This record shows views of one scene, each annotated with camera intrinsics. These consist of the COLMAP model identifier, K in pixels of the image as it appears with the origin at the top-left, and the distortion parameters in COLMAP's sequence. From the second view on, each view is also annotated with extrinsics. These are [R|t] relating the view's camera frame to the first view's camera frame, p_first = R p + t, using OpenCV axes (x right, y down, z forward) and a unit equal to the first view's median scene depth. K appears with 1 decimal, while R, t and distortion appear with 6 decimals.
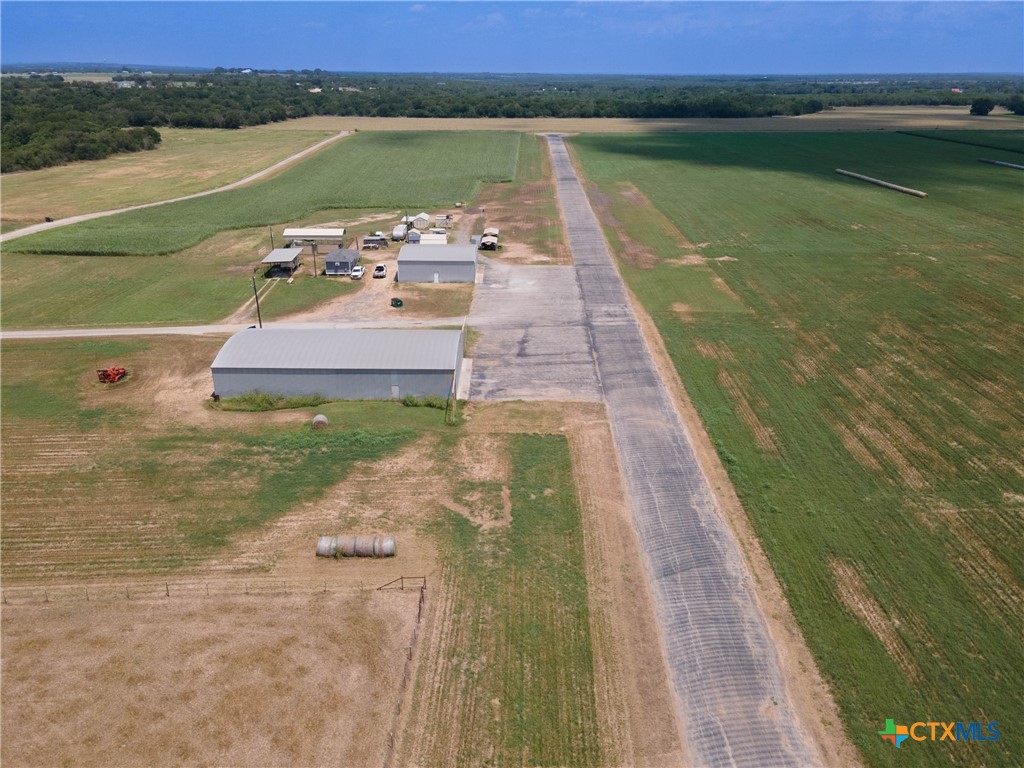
lens RADIAL K [[744.3, 0, 508.9], [0, 744.3, 387.0], [0, 0, 1]] dist [0.016626, 0.039724]
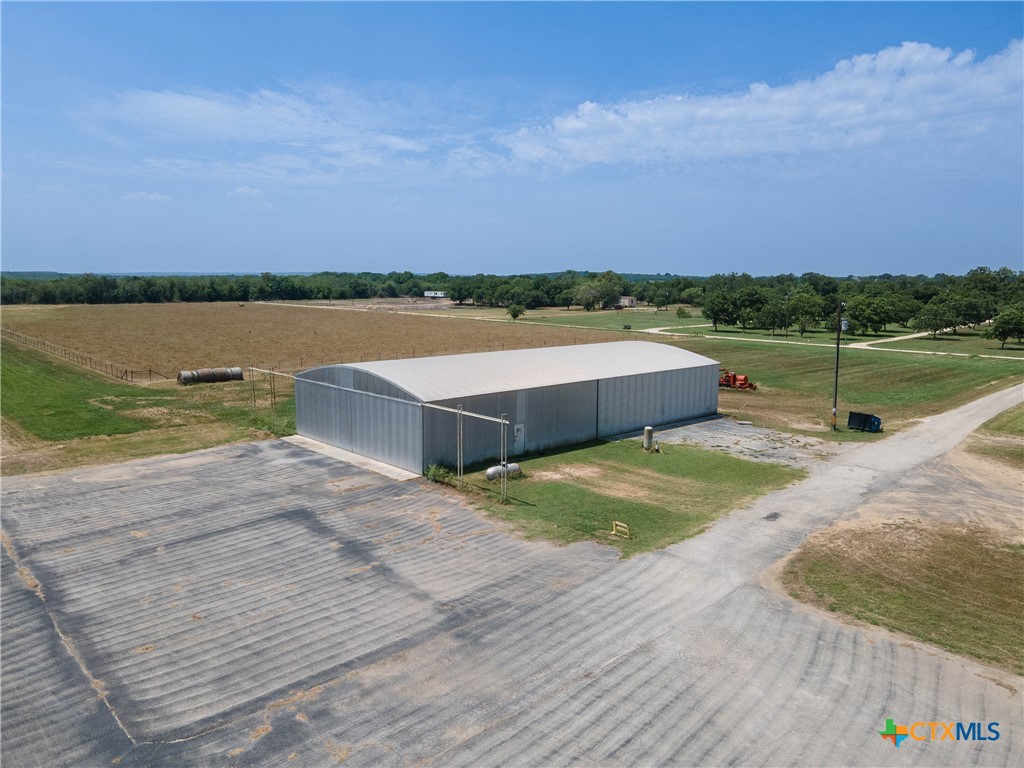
lens RADIAL K [[771.3, 0, 512.0], [0, 771.3, 384.0], [0, 0, 1]] dist [0.021642, 0.034590]
pose [[-0.741945, 0.071828, -0.666602, 0.159204], [-0.276306, 0.873132, 0.401617, -0.240882], [0.610879, 0.482164, -0.627969, 1.190801]]
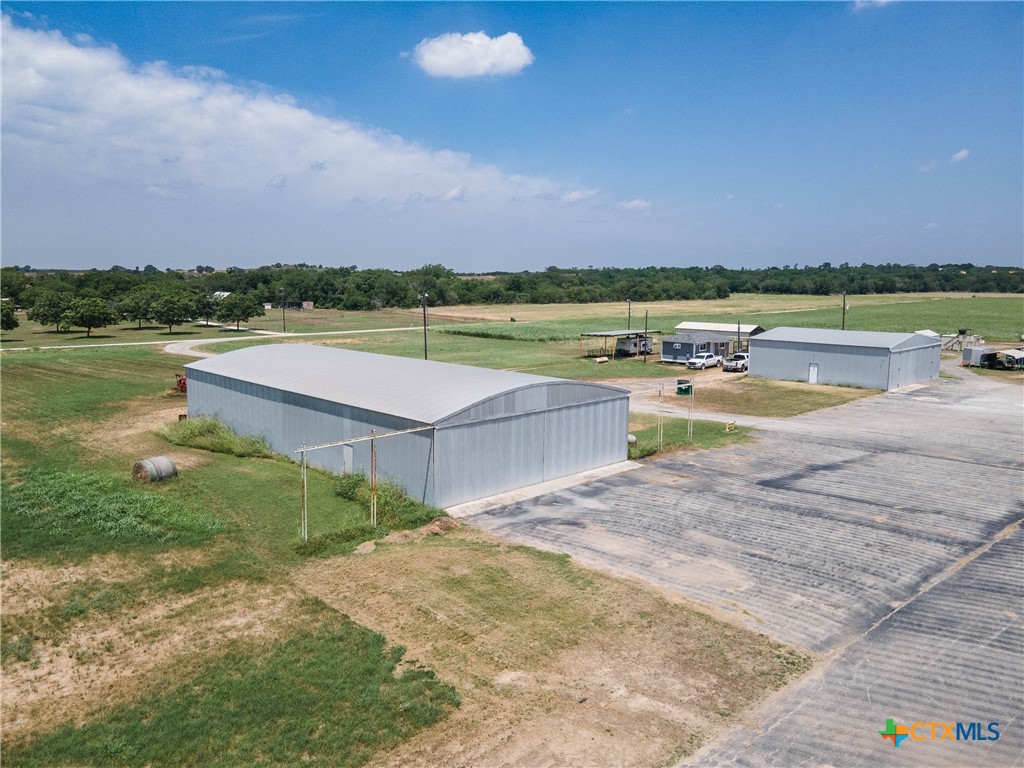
lens RADIAL K [[744.3, 0, 508.9], [0, 744.3, 387.0], [0, 0, 1]] dist [0.016626, 0.039724]
pose [[0.691226, 0.100693, -0.715589, 0.183081], [-0.279474, 0.950441, -0.136218, -0.001087], [0.666409, 0.294146, 0.685111, 0.615194]]
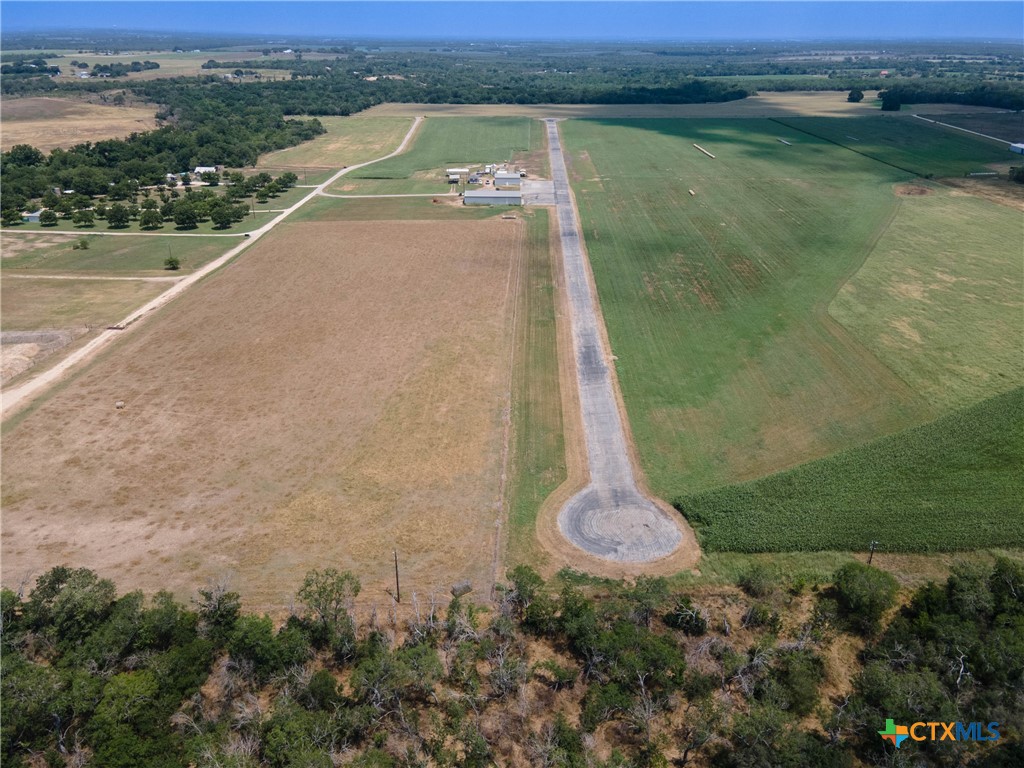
lens RADIAL K [[744.3, 0, 508.9], [0, 744.3, 387.0], [0, 0, 1]] dist [0.016626, 0.039724]
pose [[0.999996, 0.000753, -0.002738, -0.105658], [-0.000639, 0.999142, 0.041406, 0.718054], [0.002767, -0.041404, 0.999139, -2.671079]]
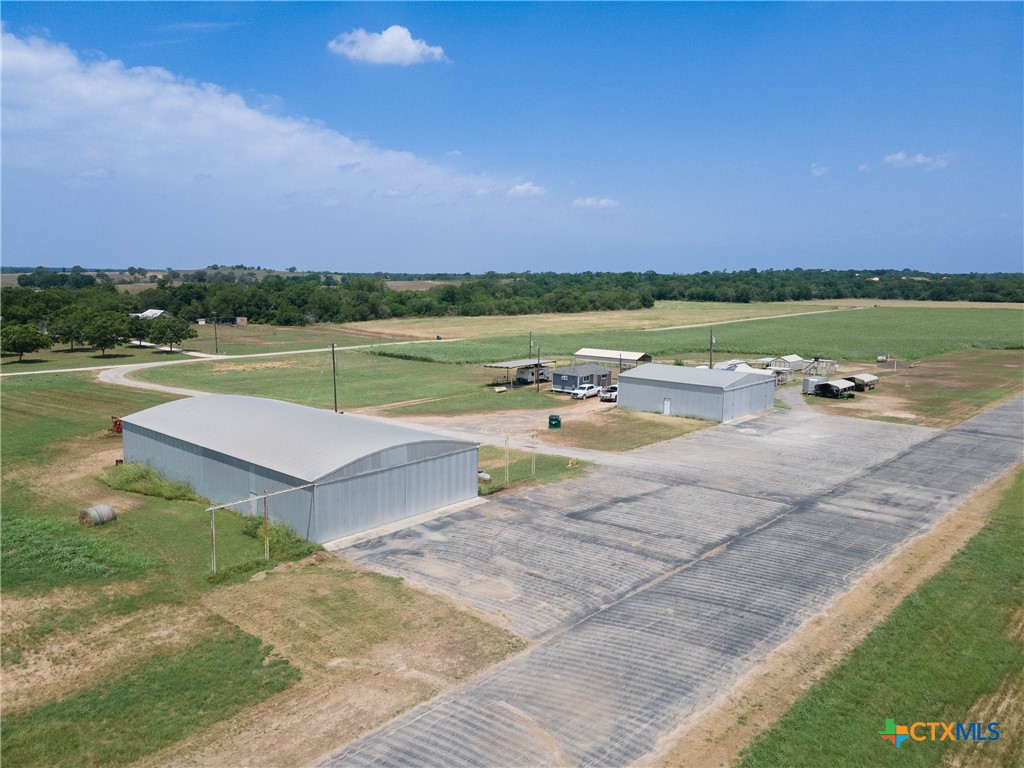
lens RADIAL K [[744.3, 0, 508.9], [0, 744.3, 387.0], [0, 0, 1]] dist [0.016626, 0.039724]
pose [[0.742314, 0.096821, -0.663020, 0.298203], [-0.261529, 0.952886, -0.153657, -0.035297], [0.616905, 0.287461, 0.732662, 0.554669]]
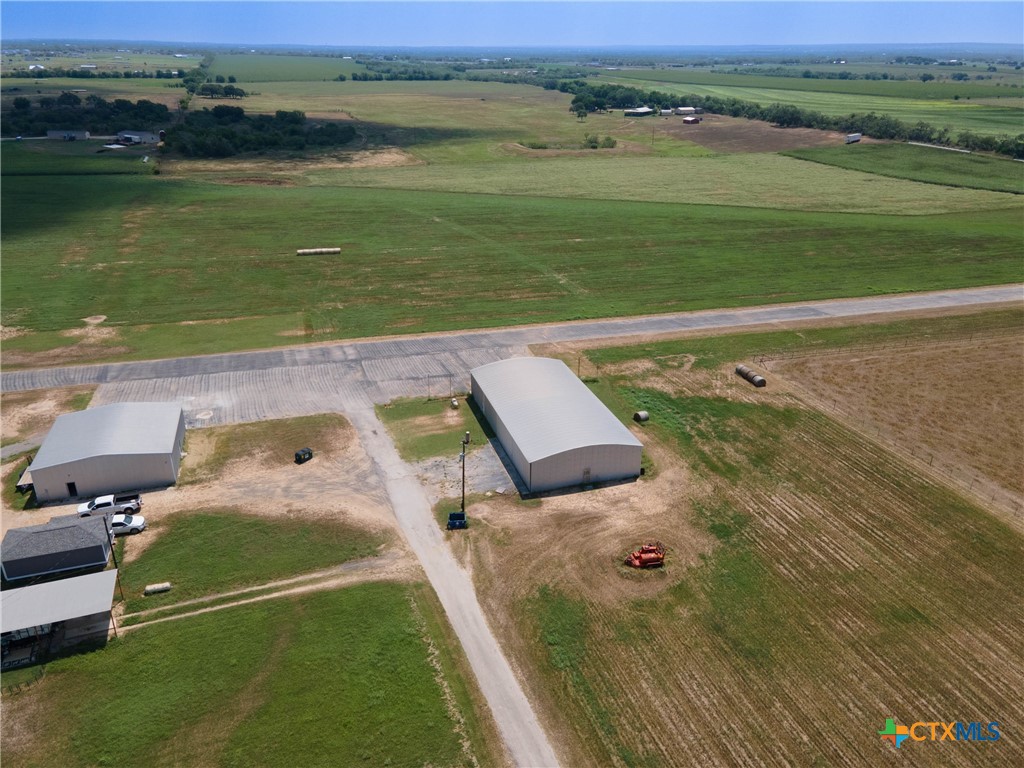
lens RADIAL K [[712.3, 0, 507.3], [0, 712.3, 399.8], [0, 0, 1]] dist [0.025899, 0.004547]
pose [[-0.278158, -0.429007, 0.859407, -0.945890], [0.367044, 0.779345, 0.507839, -0.525898], [-0.887641, 0.456700, -0.059316, 0.965664]]
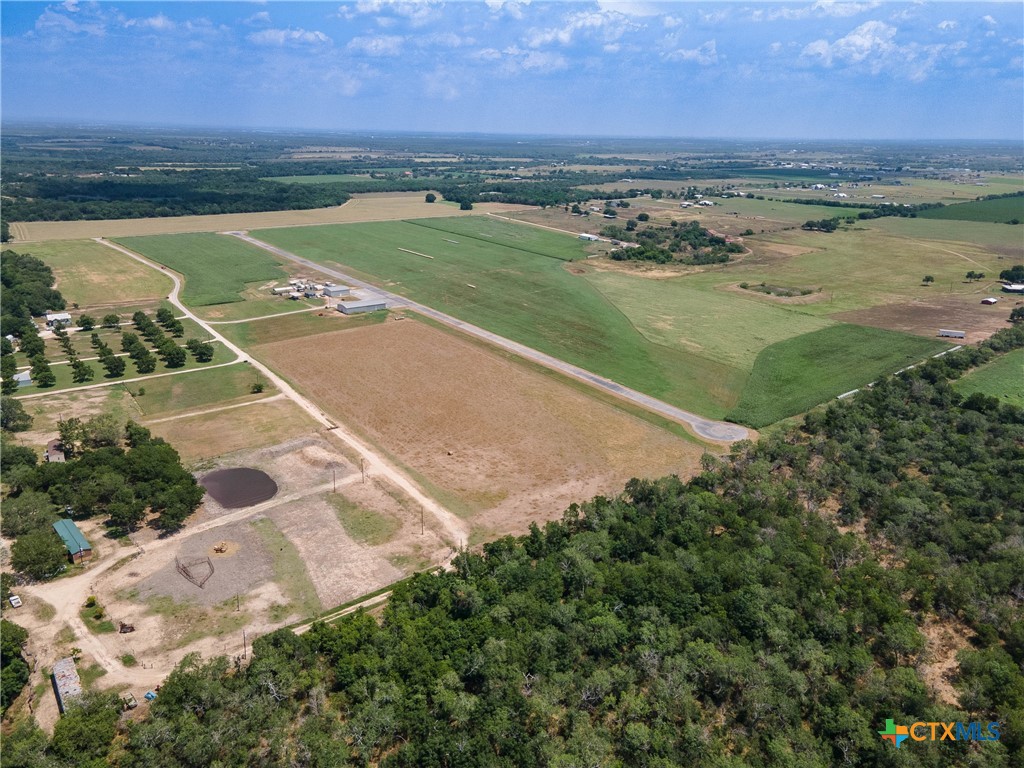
lens RADIAL K [[744.3, 0, 508.9], [0, 744.3, 387.0], [0, 0, 1]] dist [0.016626, 0.039724]
pose [[0.795726, -0.189938, 0.575103, -2.238194], [0.221714, 0.974993, 0.015240, 0.596921], [-0.563616, 0.115382, 0.817939, -3.404182]]
